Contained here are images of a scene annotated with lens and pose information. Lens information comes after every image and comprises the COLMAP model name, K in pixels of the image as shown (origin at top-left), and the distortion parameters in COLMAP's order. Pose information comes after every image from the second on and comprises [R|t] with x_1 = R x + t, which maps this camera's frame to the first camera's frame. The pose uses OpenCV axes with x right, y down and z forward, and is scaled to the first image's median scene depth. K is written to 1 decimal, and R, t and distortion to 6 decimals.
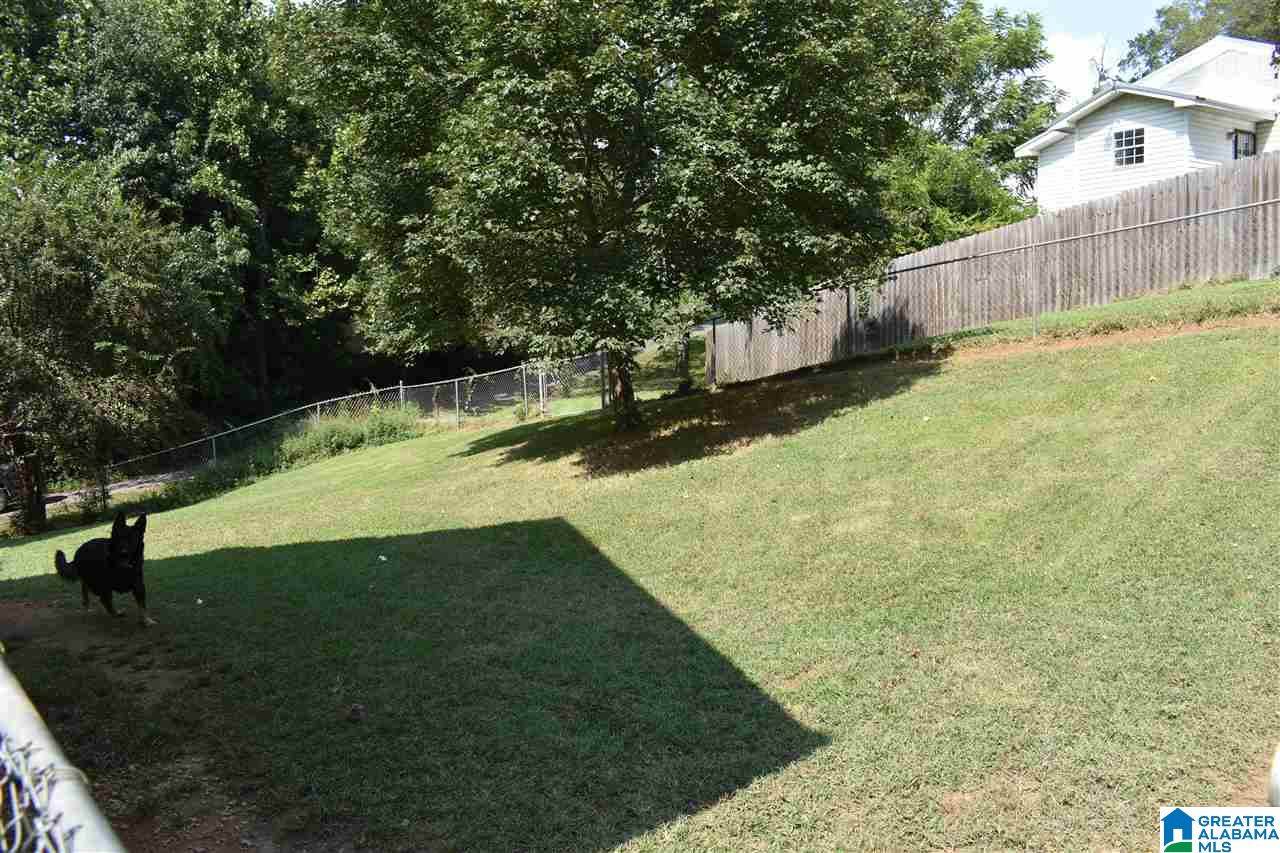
lens RADIAL K [[1002.5, 0, 643.6], [0, 1002.5, 417.9], [0, 0, 1]] dist [-0.097441, 0.017777]
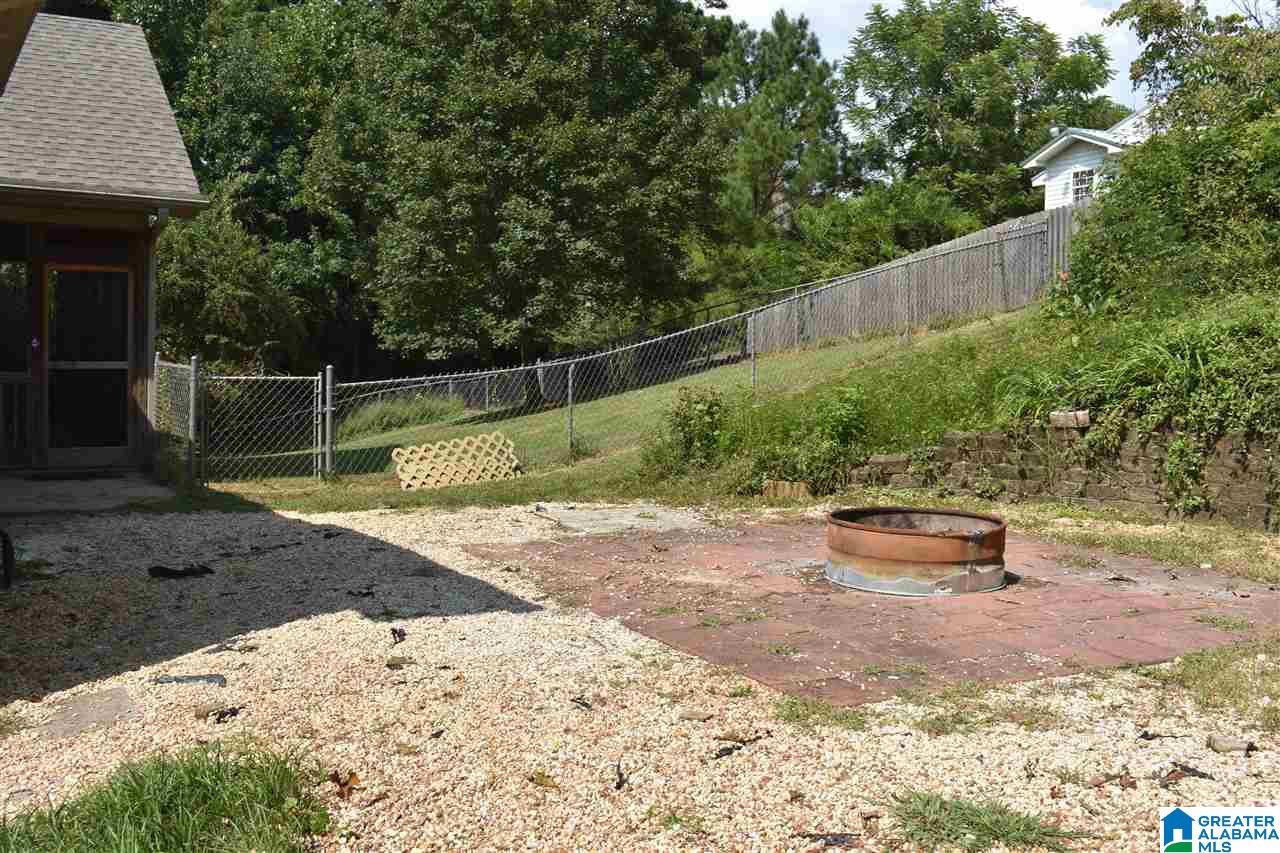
lens RADIAL K [[1232.5, 0, 640.0], [0, 1232.5, 426.5], [0, 0, 1]] dist [-0.068770, 0.000095]
pose [[0.983096, 0.042817, -0.178017, 0.227778], [-0.046158, 0.998826, -0.014668, 0.031403], [0.177180, 0.022637, 0.983918, -0.377714]]
